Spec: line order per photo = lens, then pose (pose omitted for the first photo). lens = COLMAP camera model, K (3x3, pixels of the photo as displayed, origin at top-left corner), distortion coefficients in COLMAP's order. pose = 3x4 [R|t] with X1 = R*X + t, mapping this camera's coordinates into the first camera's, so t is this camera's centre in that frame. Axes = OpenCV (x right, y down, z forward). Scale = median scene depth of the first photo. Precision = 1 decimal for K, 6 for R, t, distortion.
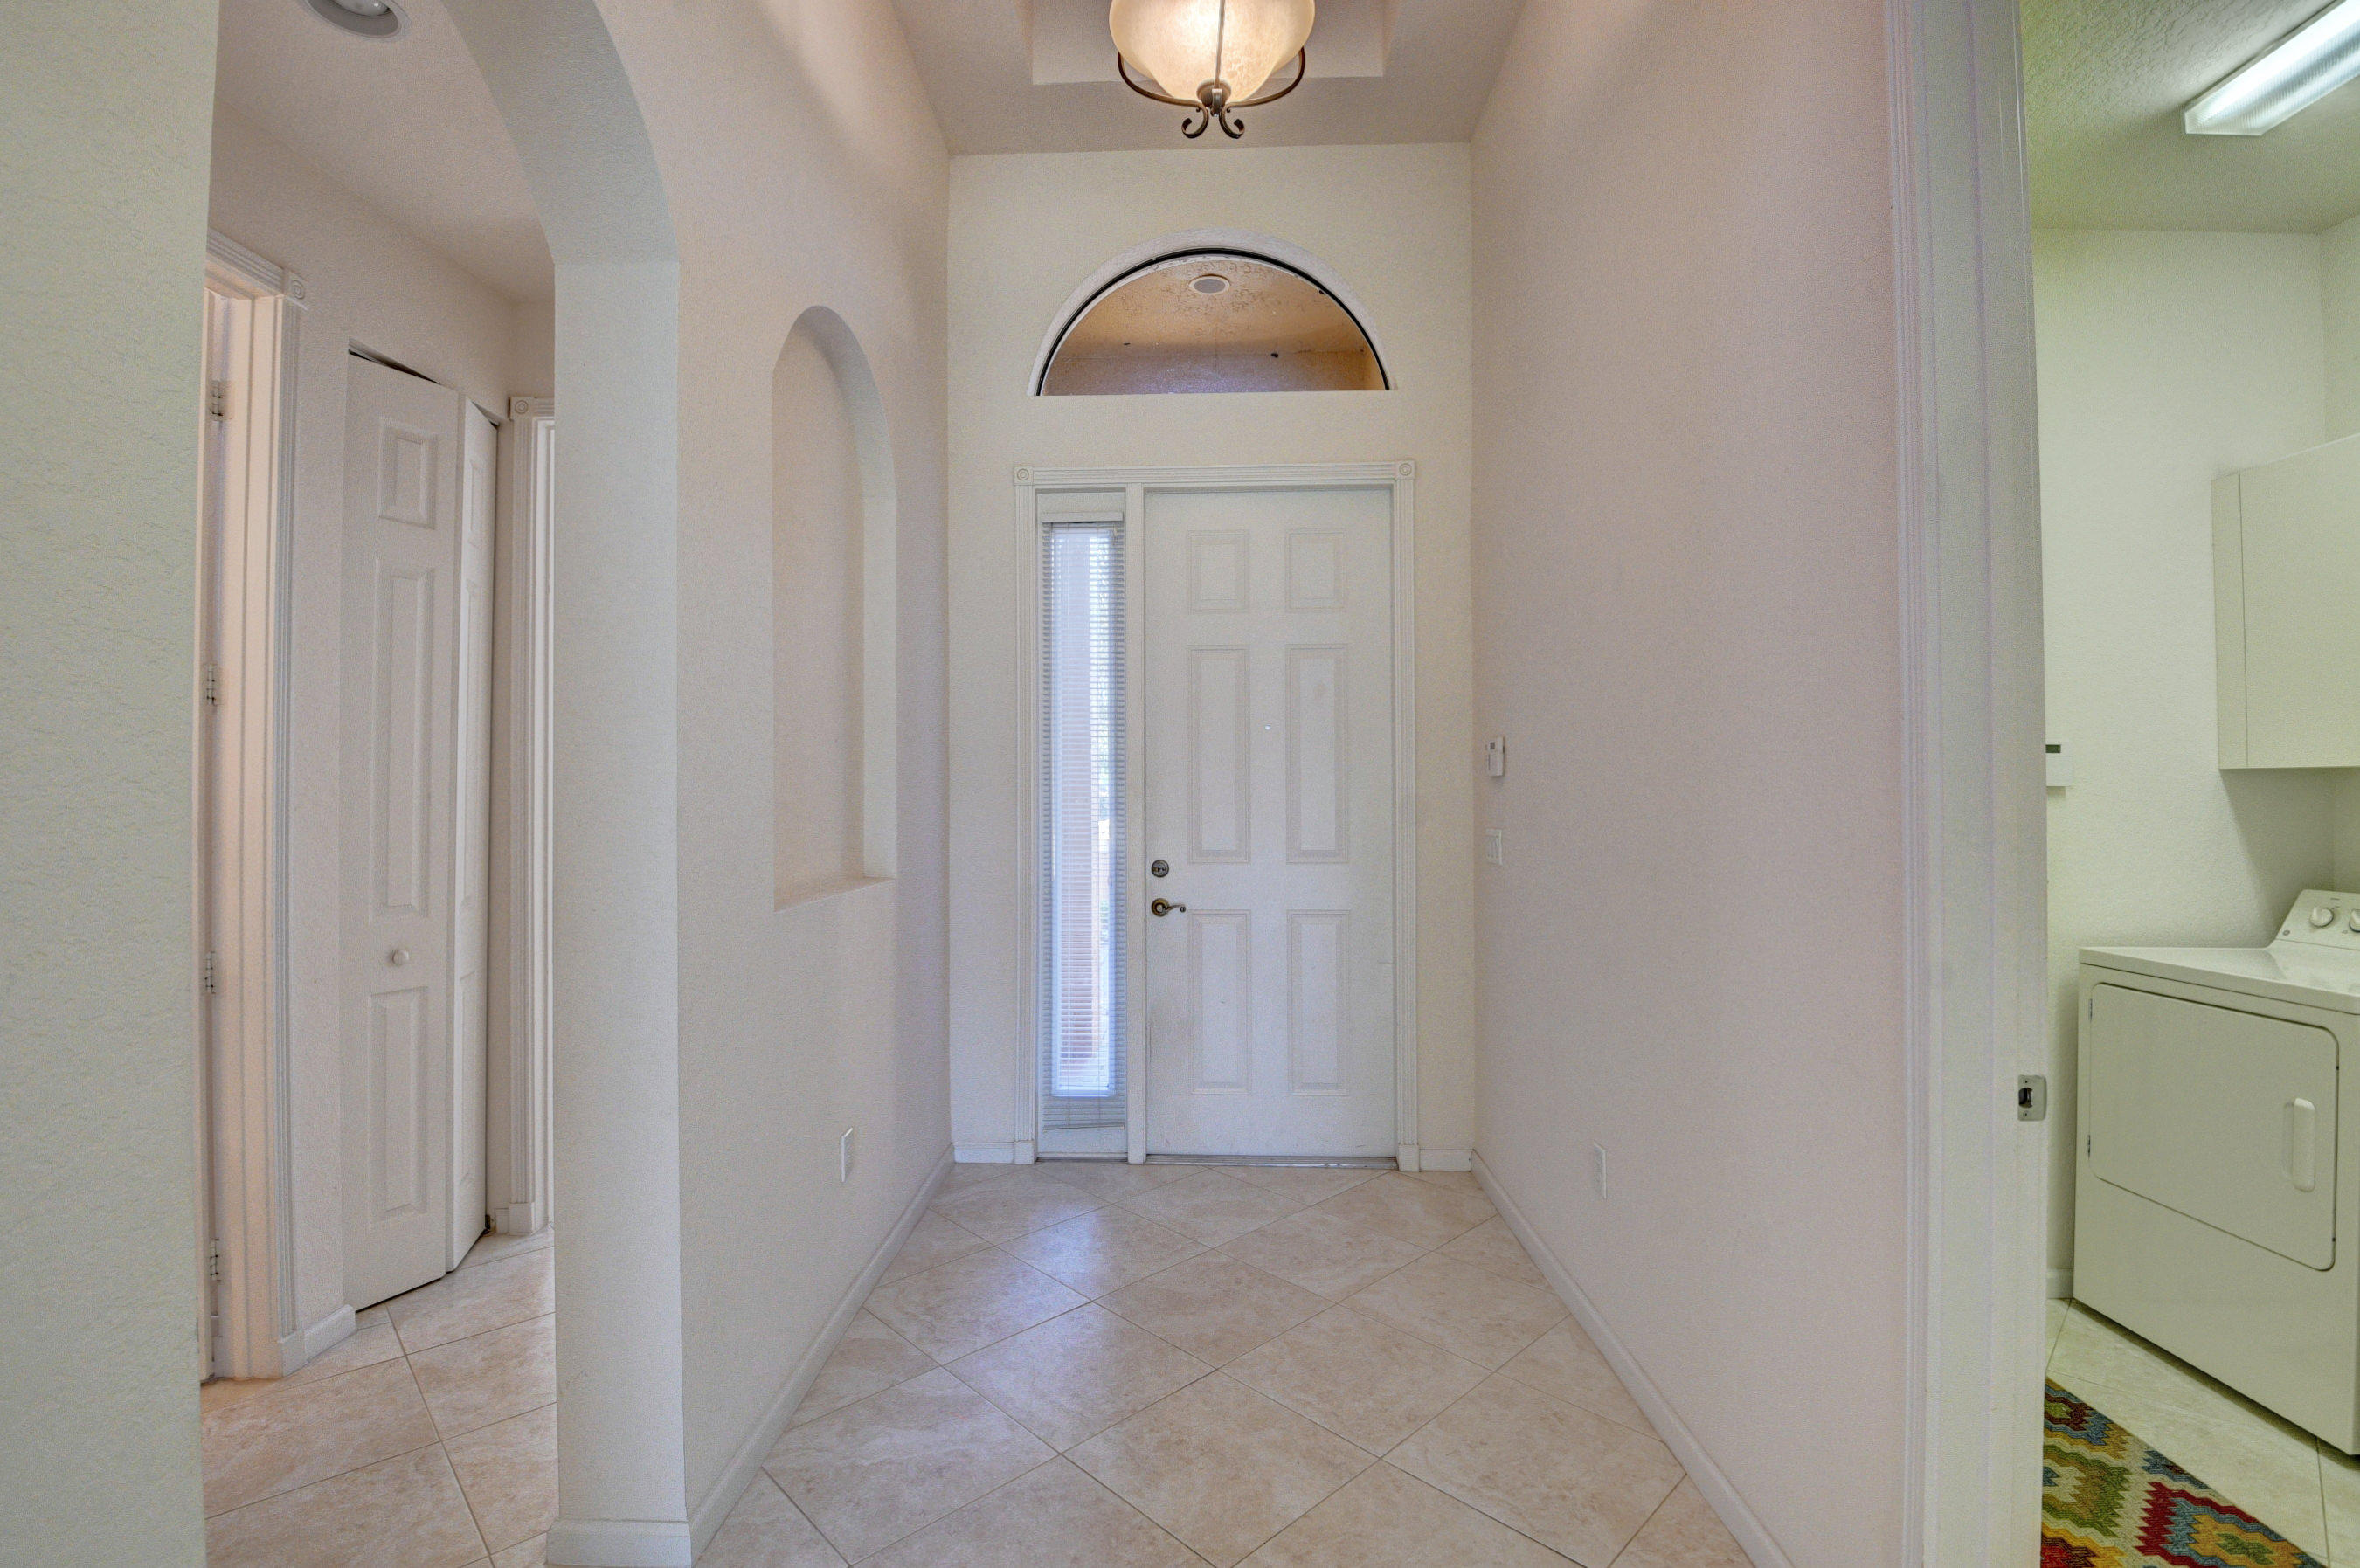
lens RADIAL K [[1049.6, 0, 1180.0], [0, 1049.6, 784.0], [0, 0, 1]] dist [-0.032361, 0.000352]
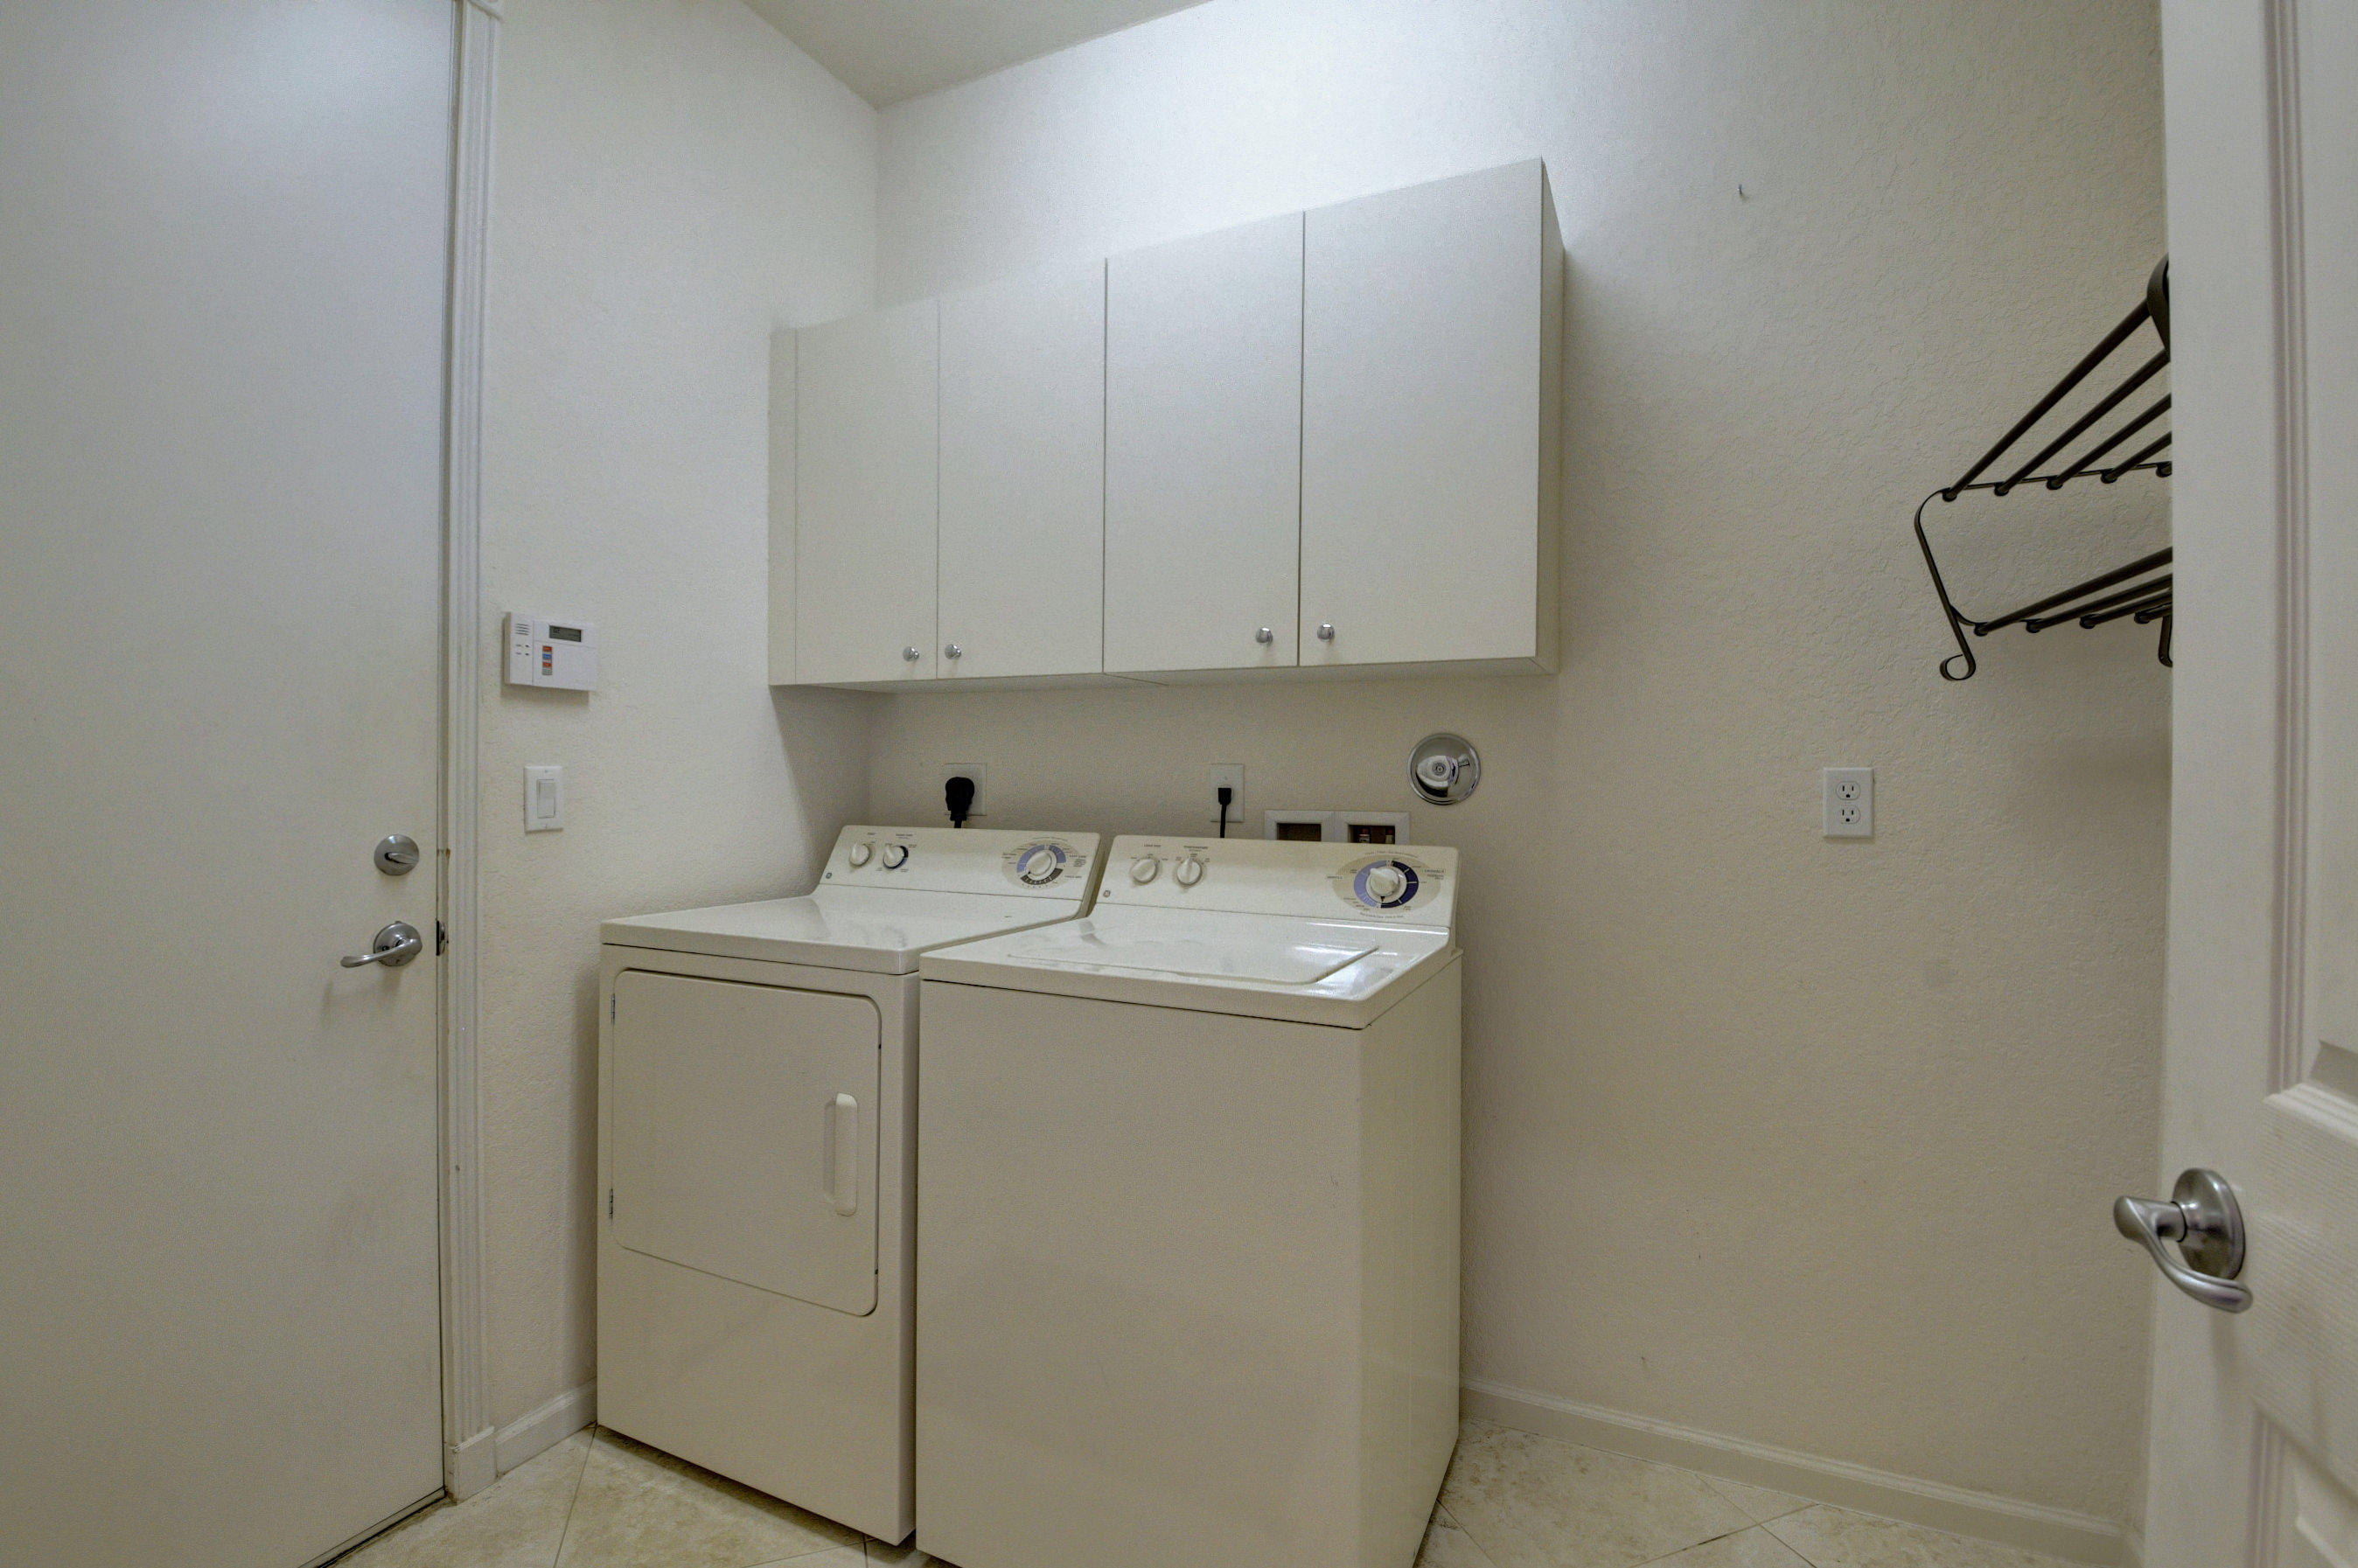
lens RADIAL K [[1031.8, 0, 1184.4], [0, 1031.8, 778.8], [0, 0, 1]] dist [0.010663, -0.021154]
pose [[0.398873, -0.001176, 0.917005, 0.397758], [-0.019682, 0.999758, 0.009844, 0.048873], [-0.916795, -0.021975, 0.398753, 0.361507]]
